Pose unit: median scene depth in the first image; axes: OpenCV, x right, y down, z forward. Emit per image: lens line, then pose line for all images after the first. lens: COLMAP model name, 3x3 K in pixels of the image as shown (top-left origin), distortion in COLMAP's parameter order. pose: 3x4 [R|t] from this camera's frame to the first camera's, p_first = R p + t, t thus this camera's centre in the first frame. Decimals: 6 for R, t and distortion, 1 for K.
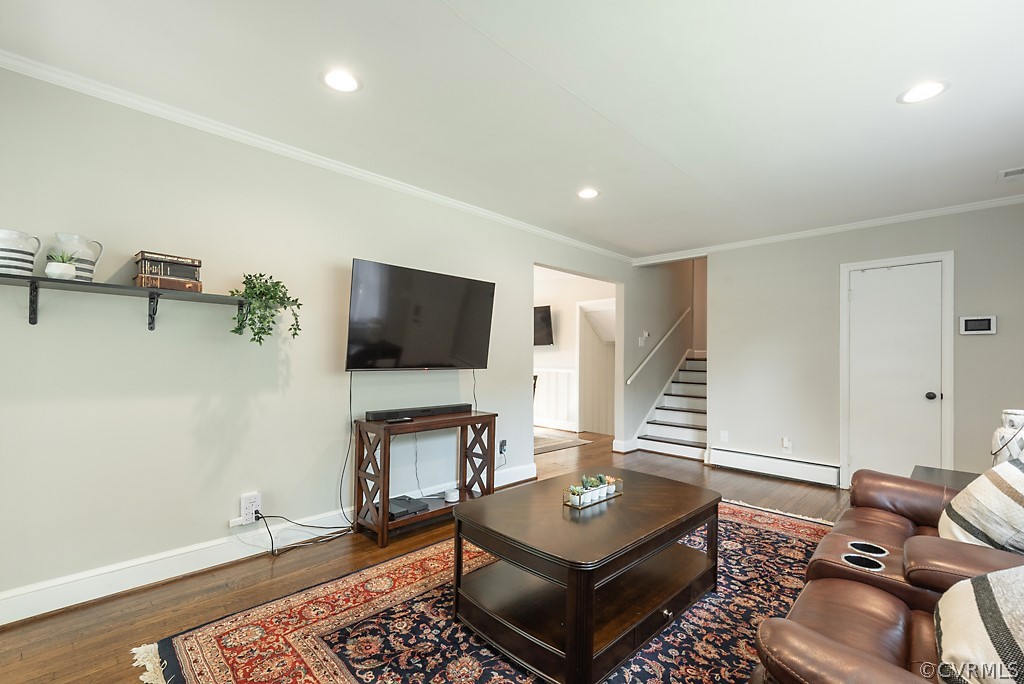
lens RADIAL K [[456.8, 0, 501.9], [0, 456.8, 356.0], [0, 0, 1]] dist [0.013562, -0.001283]
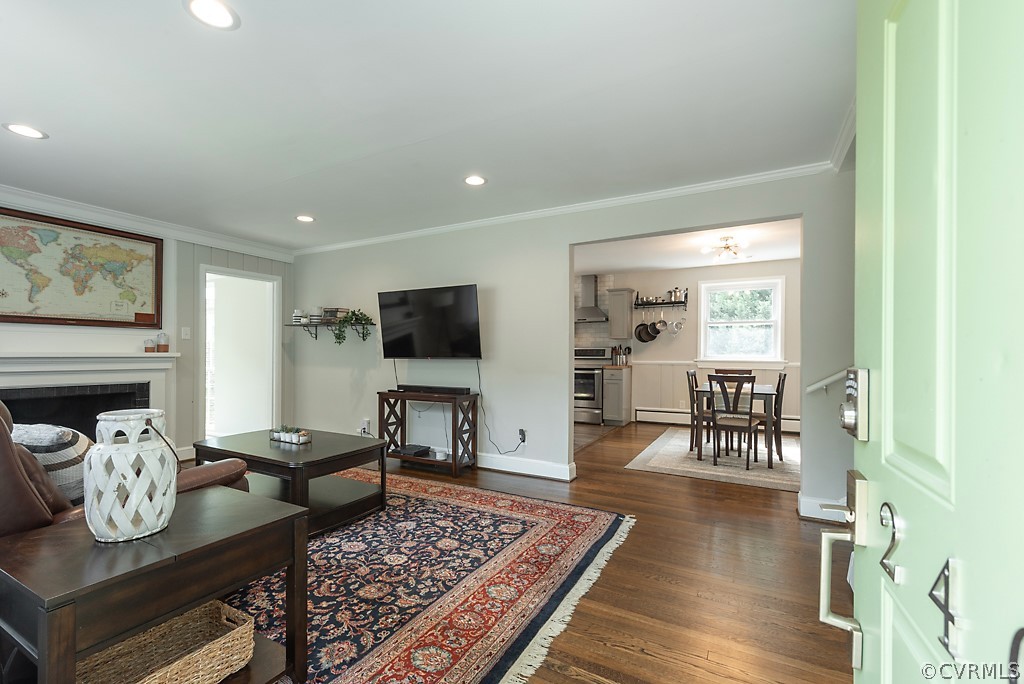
lens RADIAL K [[456.8, 0, 511.0], [0, 456.8, 358.0], [0, 0, 1]] dist [0.013562, -0.001283]
pose [[0.264202, 0.000319, -0.964467, 1.499023], [-0.000425, 1.000000, 0.000214, 0.031690], [0.964467, 0.000353, 0.264202, 1.054576]]
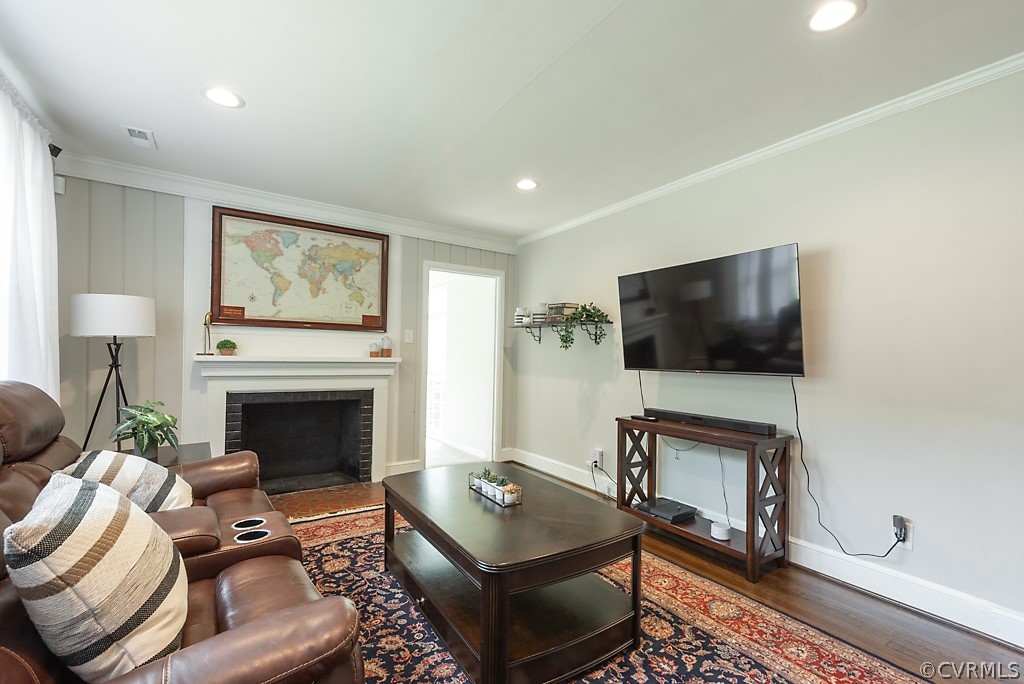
lens RADIAL K [[456.8, 0, 504.3], [0, 456.8, 349.6], [0, 0, 1]] dist [0.013562, -0.001283]
pose [[-0.224623, -0.027287, -0.974064, 0.953317], [-0.017996, 0.999554, -0.023851, 0.015720], [0.974279, 0.012172, -0.225014, 1.006662]]
